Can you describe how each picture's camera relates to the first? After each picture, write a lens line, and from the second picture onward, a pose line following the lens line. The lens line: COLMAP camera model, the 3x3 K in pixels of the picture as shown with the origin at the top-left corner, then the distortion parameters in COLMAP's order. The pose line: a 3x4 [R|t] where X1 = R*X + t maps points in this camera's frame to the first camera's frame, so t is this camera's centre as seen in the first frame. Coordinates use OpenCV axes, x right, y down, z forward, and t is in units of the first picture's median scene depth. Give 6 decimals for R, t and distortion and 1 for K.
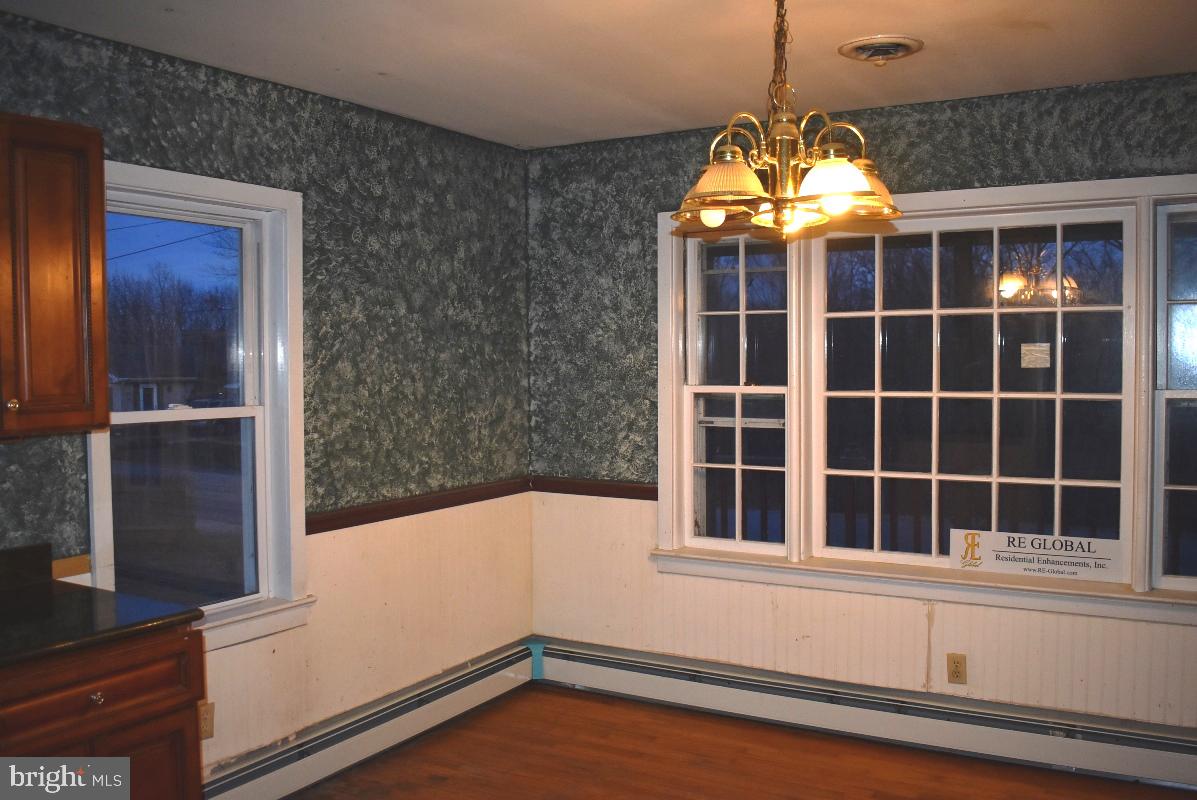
lens RADIAL K [[1064.7, 0, 595.8], [0, 1064.7, 402.7], [0, 0, 1]] dist [-0.097232, 0.025100]
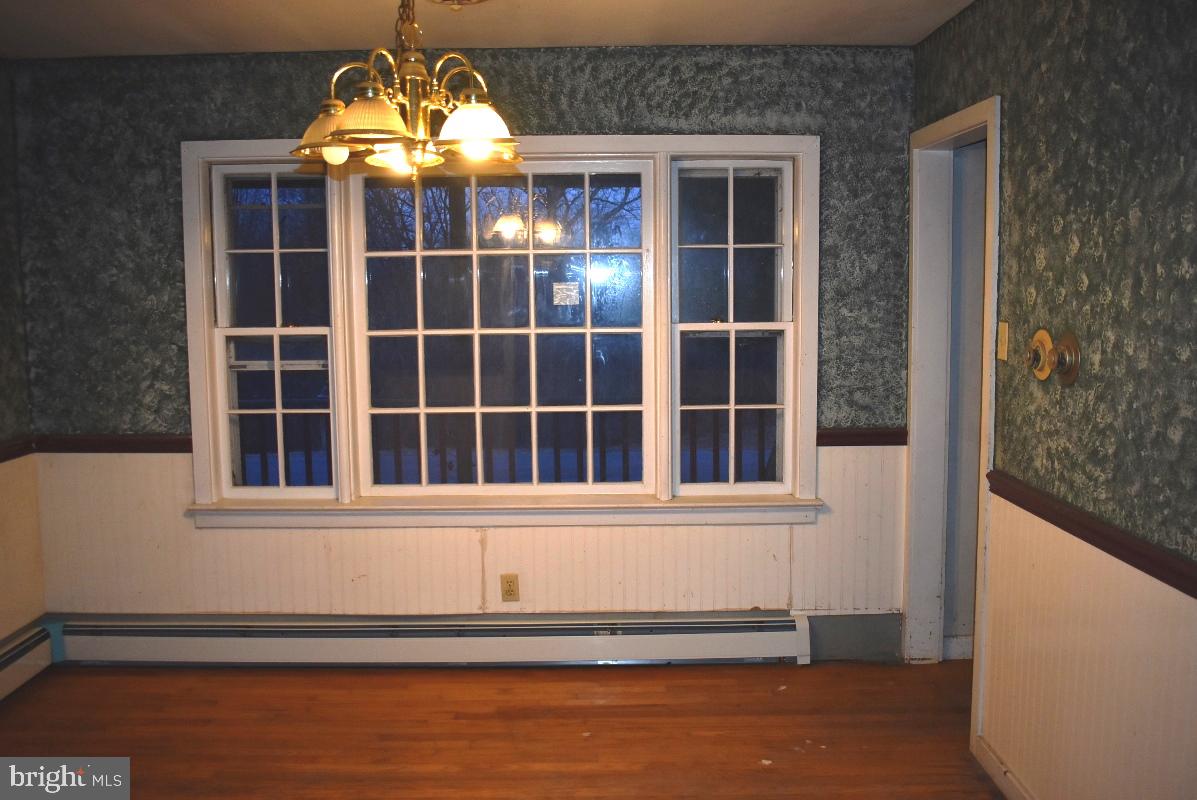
lens RADIAL K [[1064.7, 0, 596.9], [0, 1064.7, 402.5], [0, 0, 1]] dist [-0.097232, 0.025100]
pose [[0.854966, -0.056400, 0.515609, -0.127568], [0.024593, 0.997361, 0.068317, -0.006872], [-0.518101, -0.045728, 0.854096, 0.034328]]
